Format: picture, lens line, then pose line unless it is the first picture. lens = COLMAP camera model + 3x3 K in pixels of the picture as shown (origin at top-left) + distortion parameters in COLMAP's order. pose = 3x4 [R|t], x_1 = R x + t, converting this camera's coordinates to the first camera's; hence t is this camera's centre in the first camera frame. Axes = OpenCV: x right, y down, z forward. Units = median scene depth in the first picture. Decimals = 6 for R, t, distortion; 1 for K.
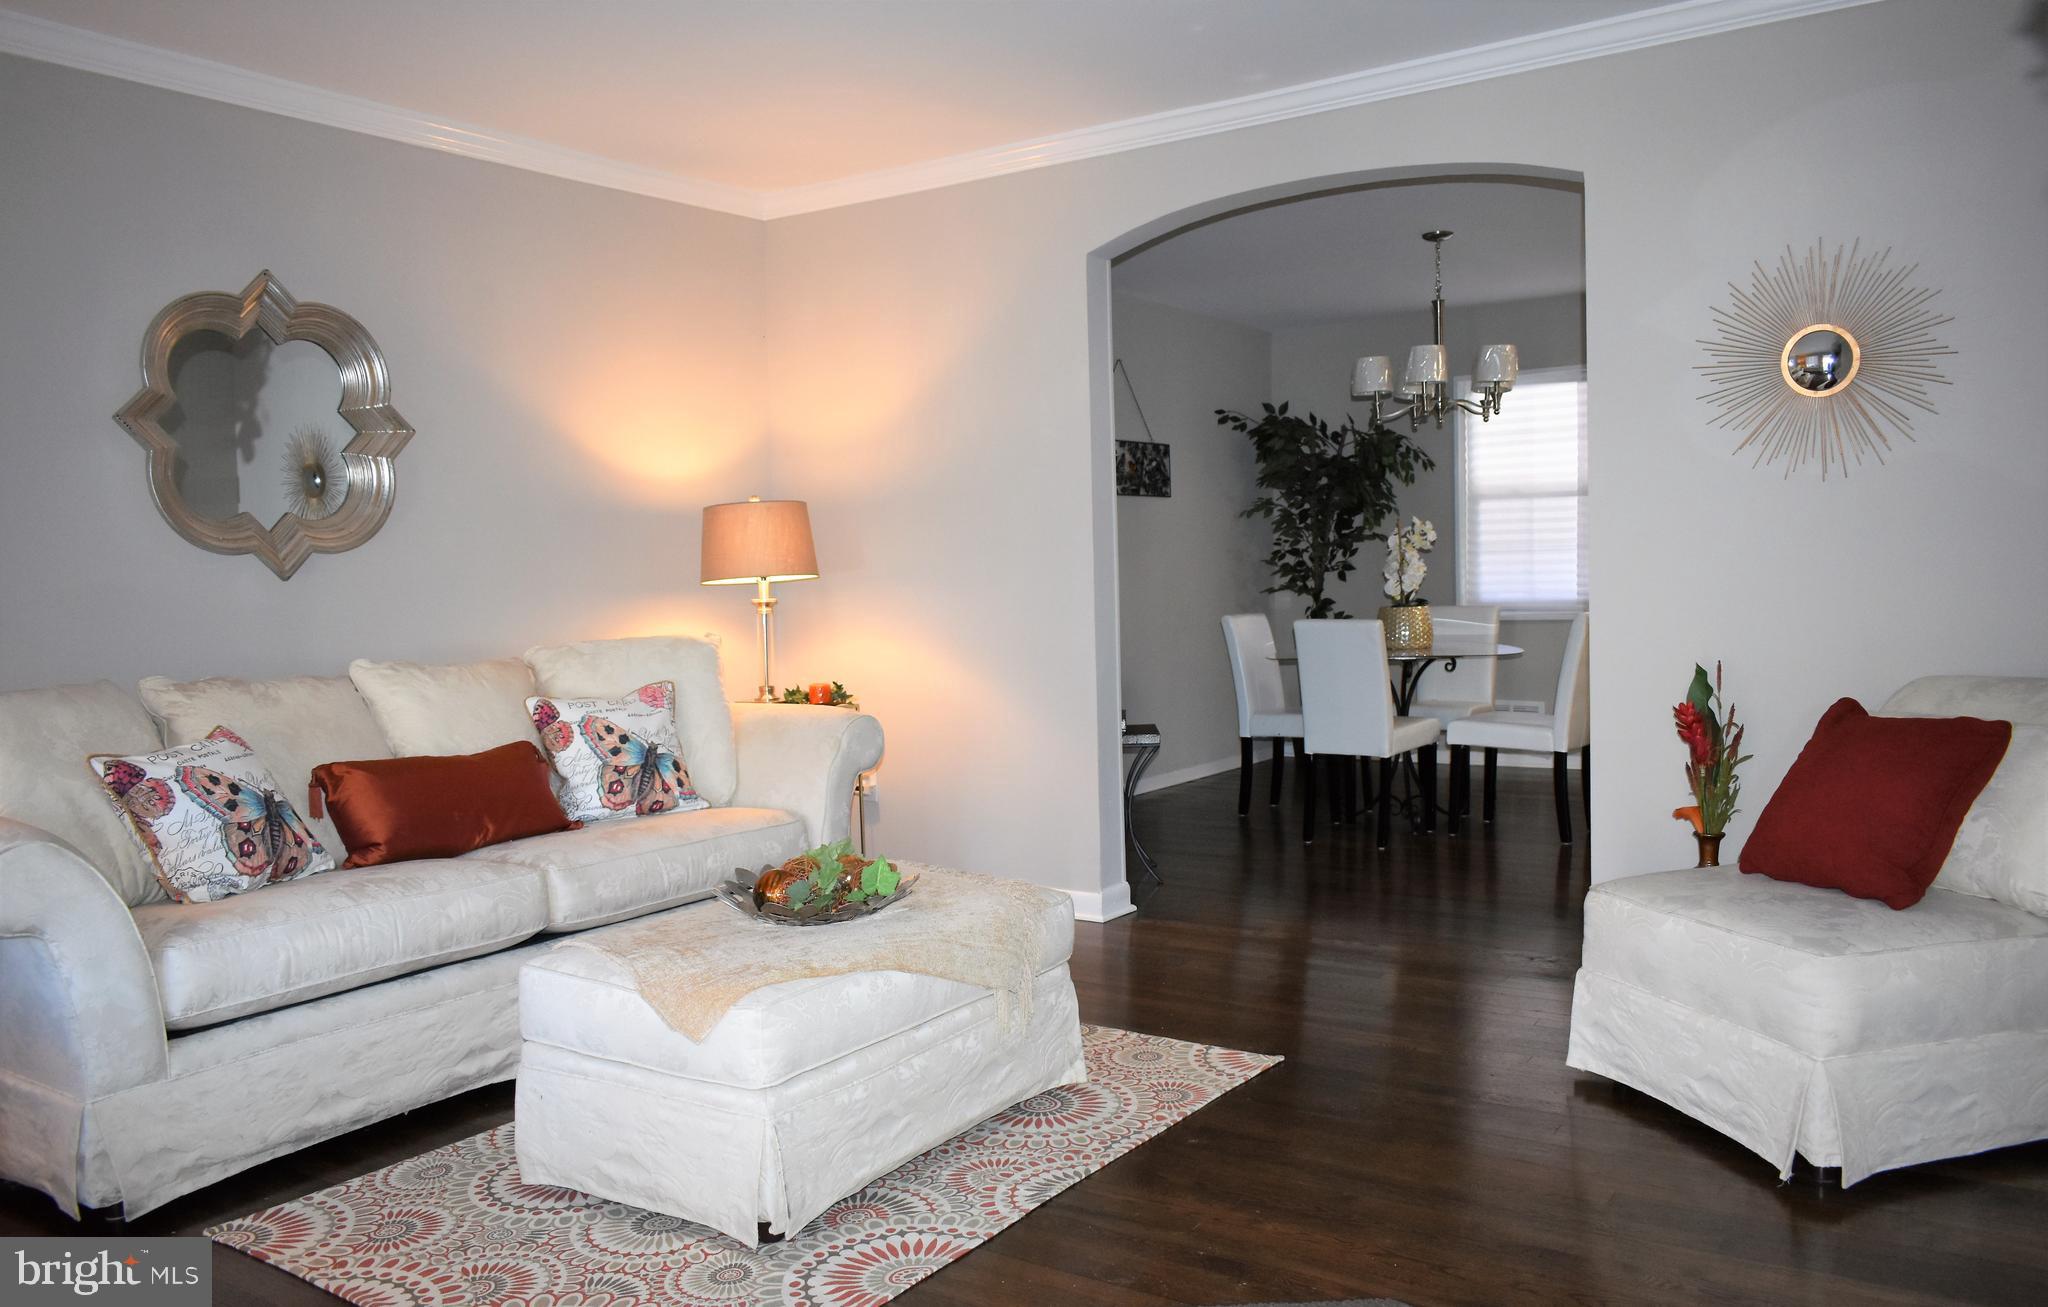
lens RADIAL K [[1527.4, 0, 1030.9], [0, 1527.4, 661.2], [0, 0, 1]] dist [0.014637, 0.003368]
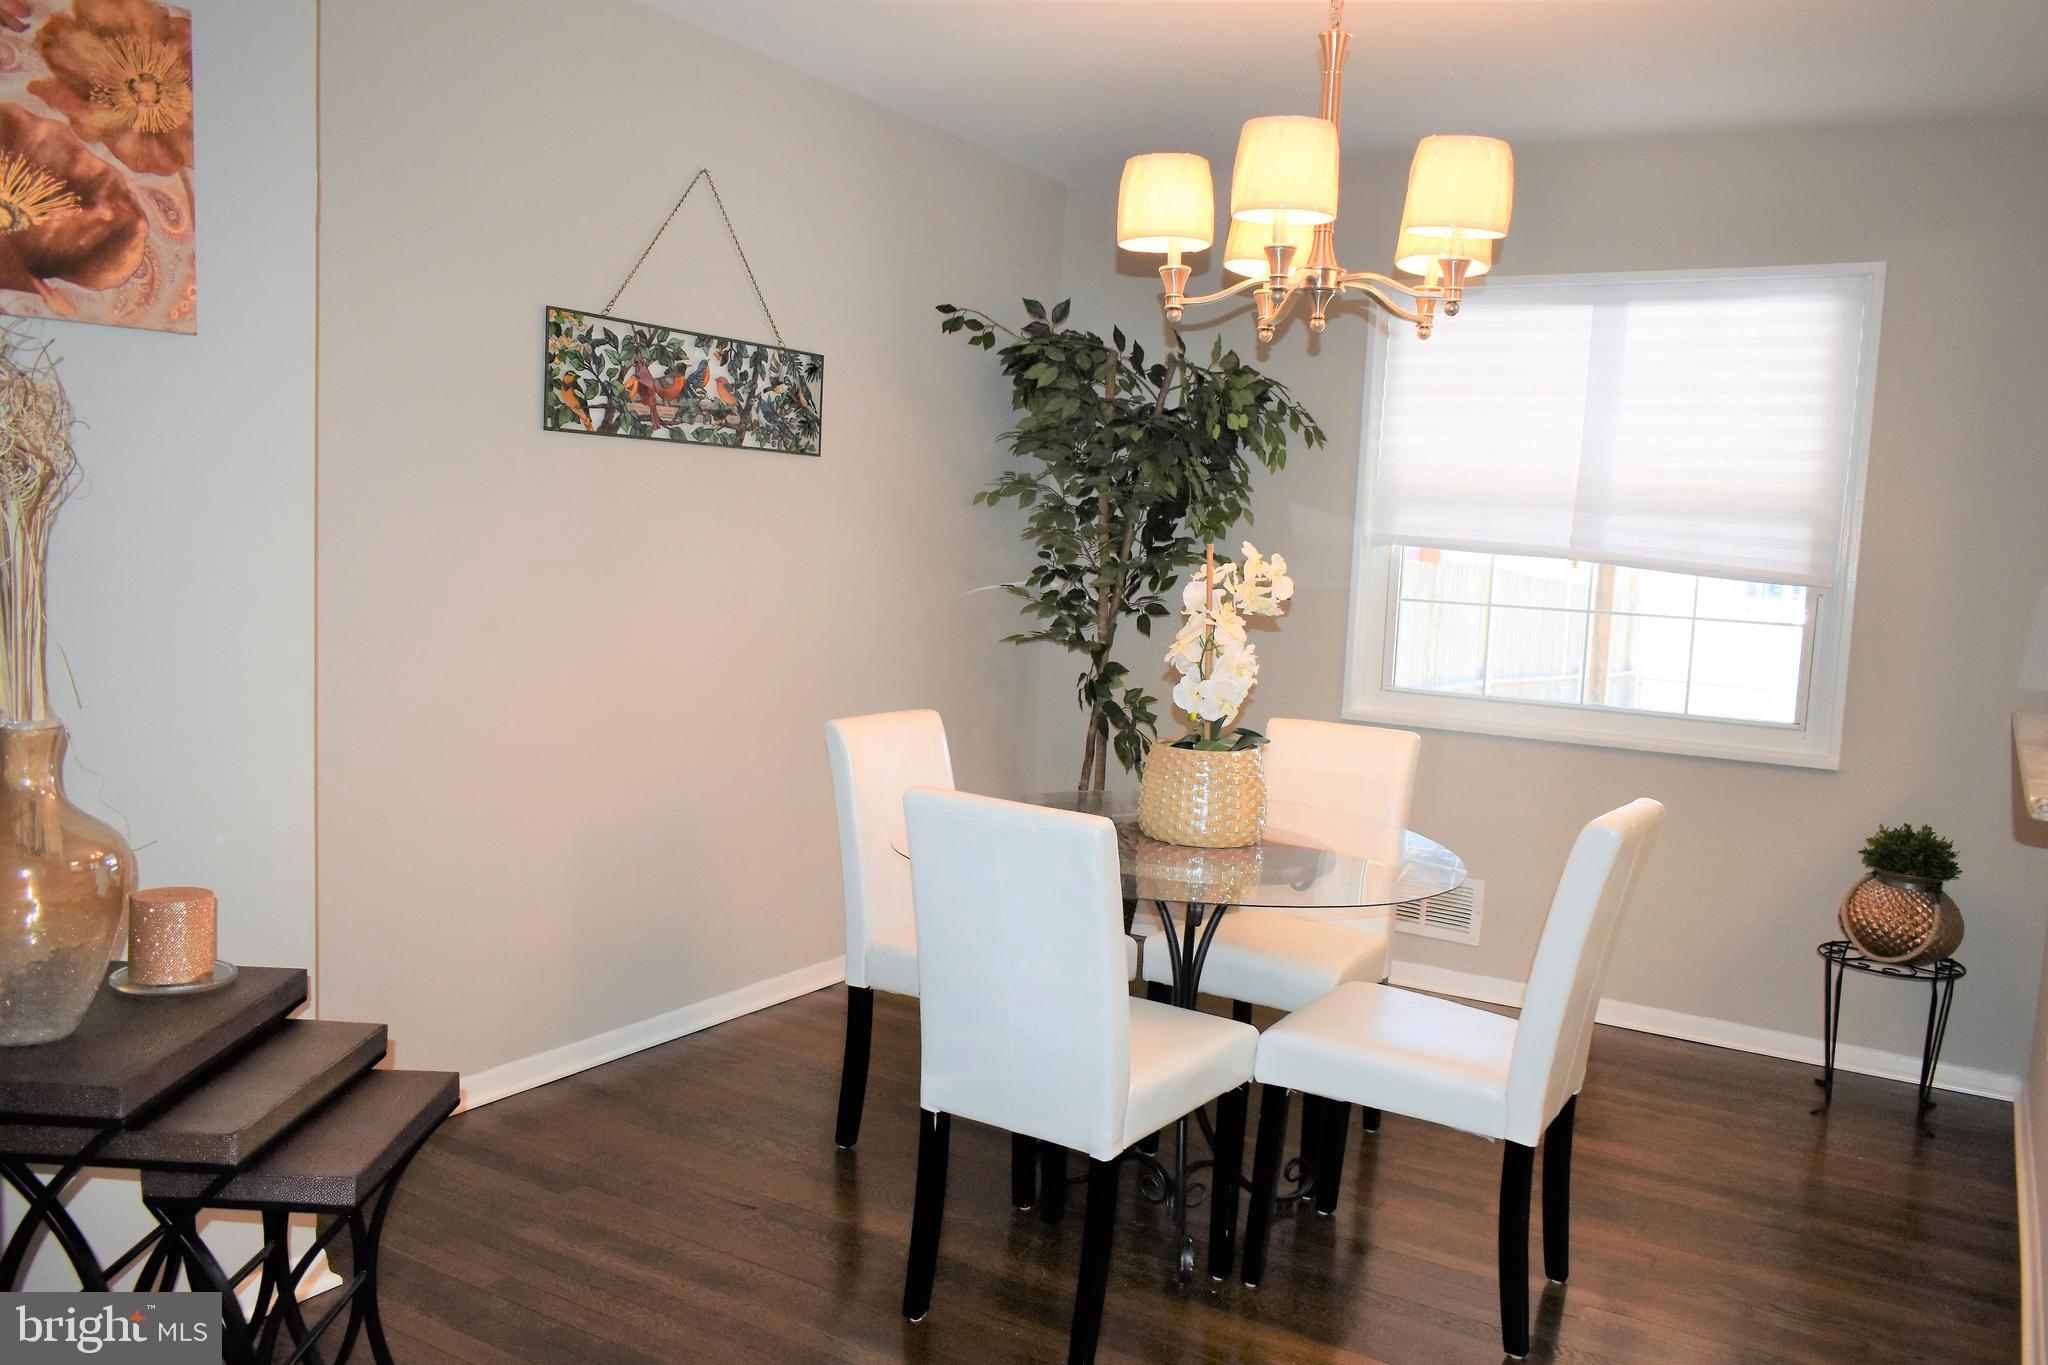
lens RADIAL K [[1573.5, 0, 1017.0], [0, 1573.5, 679.6], [0, 0, 1]] dist [-0.017831, 0.004829]
pose [[0.995927, 0.073685, 0.051962, 0.128817], [-0.075491, 0.996577, 0.033694, -0.051364], [-0.049301, -0.037479, 0.998081, 0.430267]]
